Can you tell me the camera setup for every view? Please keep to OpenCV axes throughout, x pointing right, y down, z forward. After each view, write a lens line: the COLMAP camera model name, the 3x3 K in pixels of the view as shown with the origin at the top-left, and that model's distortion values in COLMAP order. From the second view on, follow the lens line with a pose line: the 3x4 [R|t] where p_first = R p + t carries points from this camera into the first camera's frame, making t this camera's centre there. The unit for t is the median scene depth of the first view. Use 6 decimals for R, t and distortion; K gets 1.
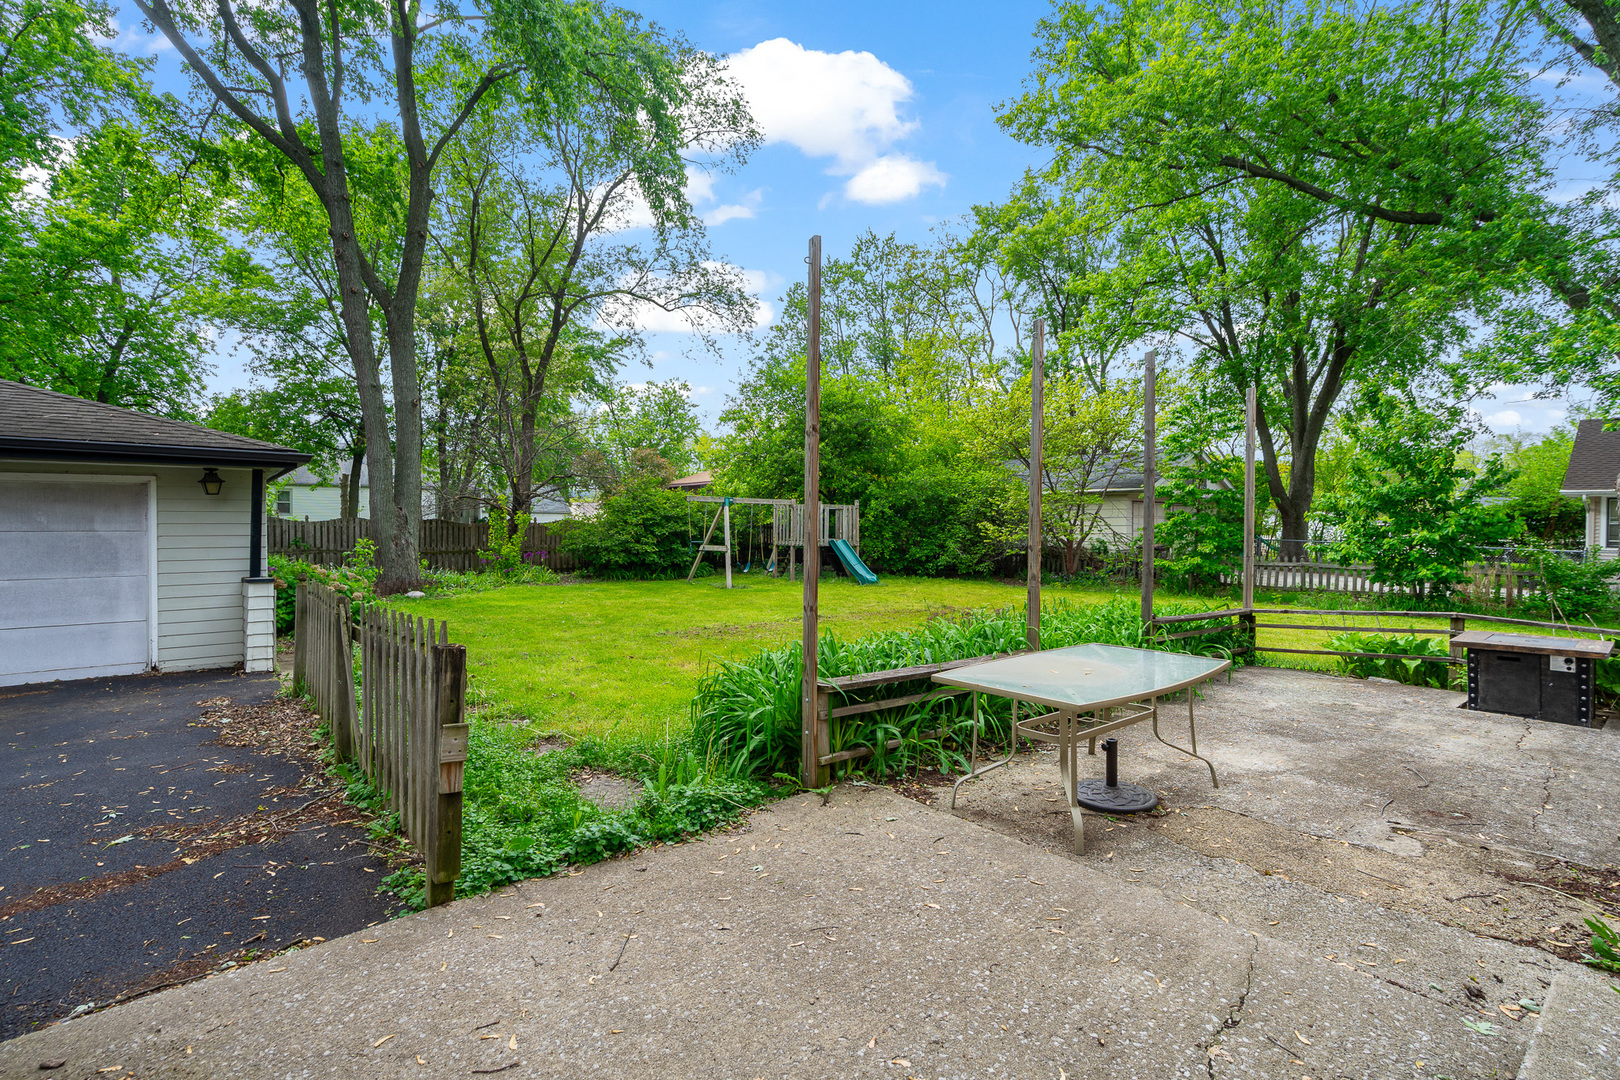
lens RADIAL K [[748.3, 0, 810.8], [0, 748.3, 523.0], [0, 0, 1]] dist [0.005271, -0.000151]
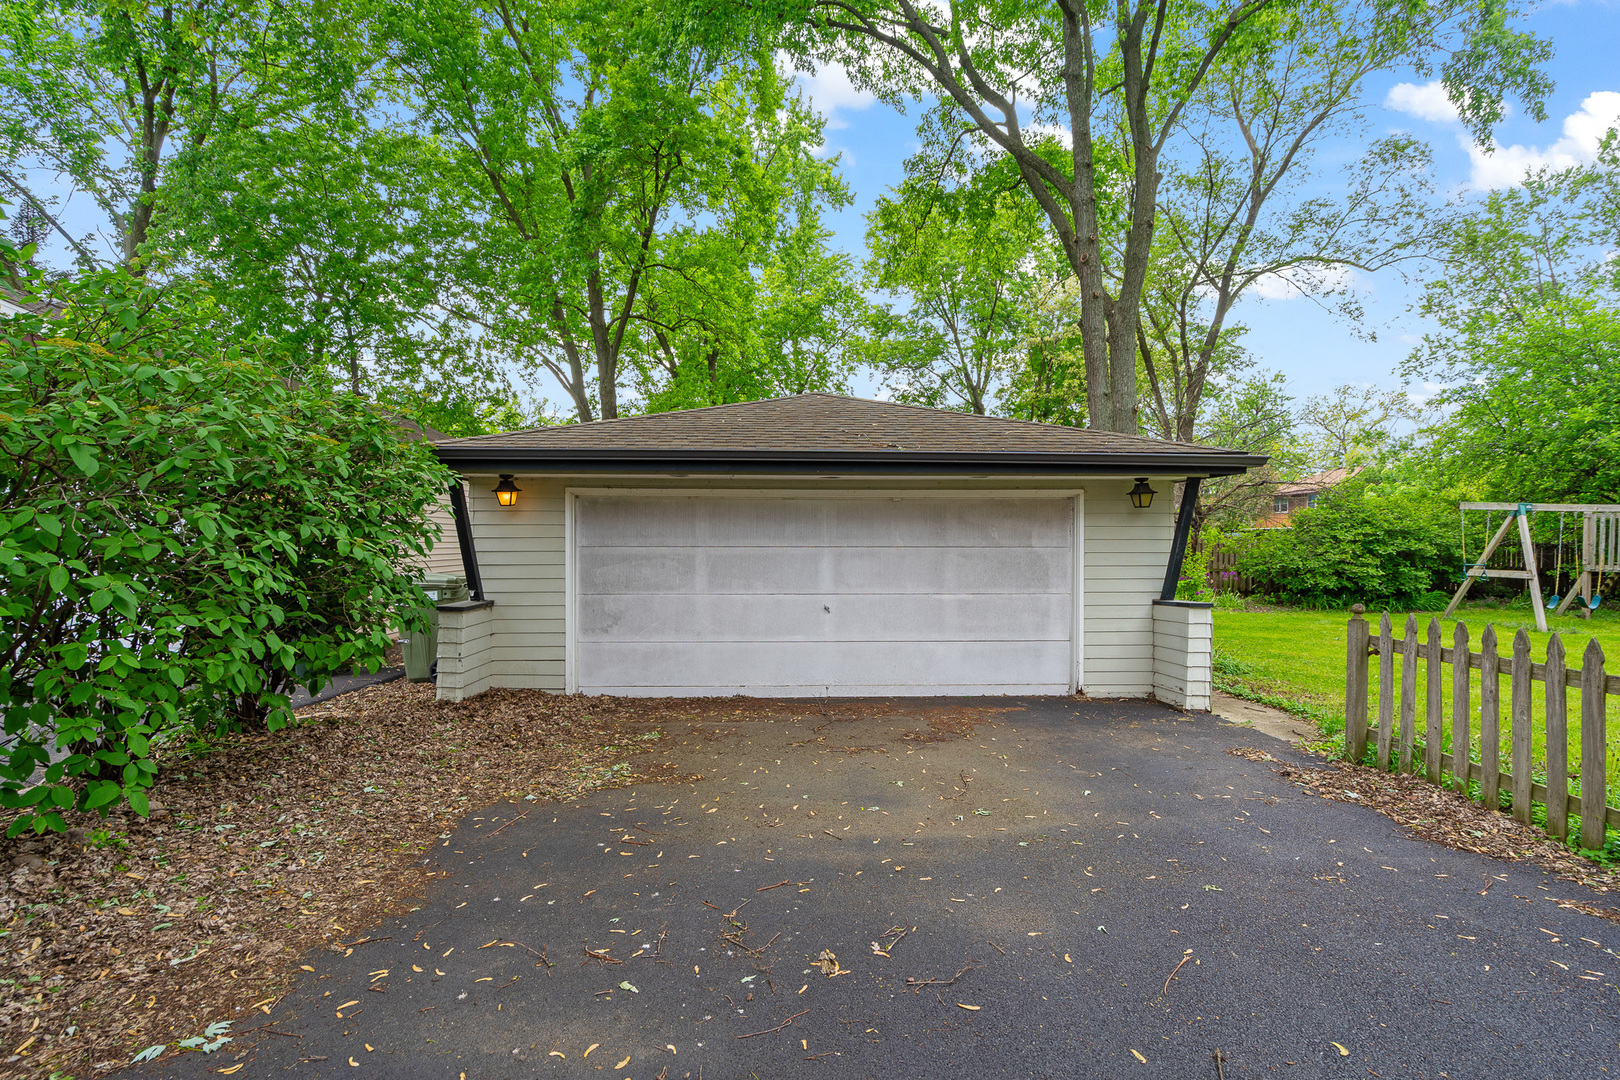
lens RADIAL K [[742.7, 0, 797.8], [0, 742.7, 539.6], [0, 0, 1]] dist [-0.001911, -0.000166]
pose [[0.792485, 0.000065, -0.609891, -0.197273], [-0.000111, 1.000000, -0.000039, 0.000381], [0.609891, 0.000098, 0.792485, 0.012747]]
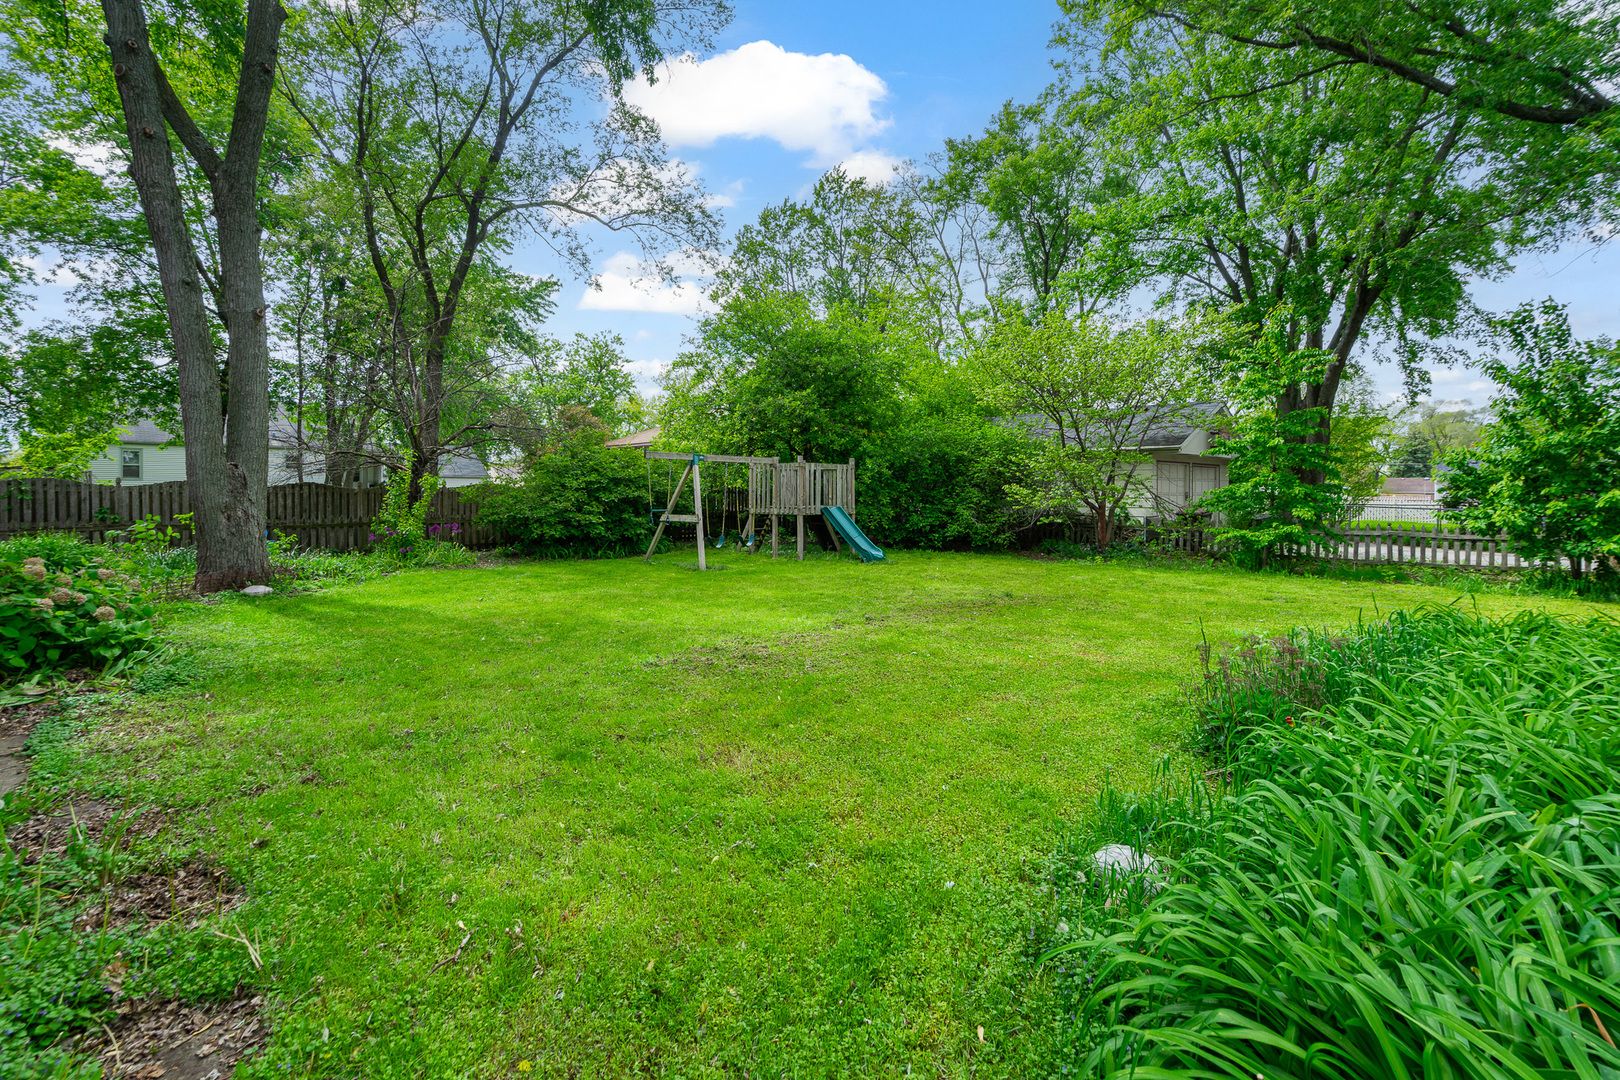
lens RADIAL K [[731.9, 0, 810.9], [0, 731.9, 482.1], [0, 0, 1]] dist [0.009591, 0.000083]
pose [[0.994435, -0.002275, 0.105329, -0.062450], [0.003248, 0.999954, -0.009072, 0.002491], [-0.105303, 0.009363, 0.994396, 0.183866]]
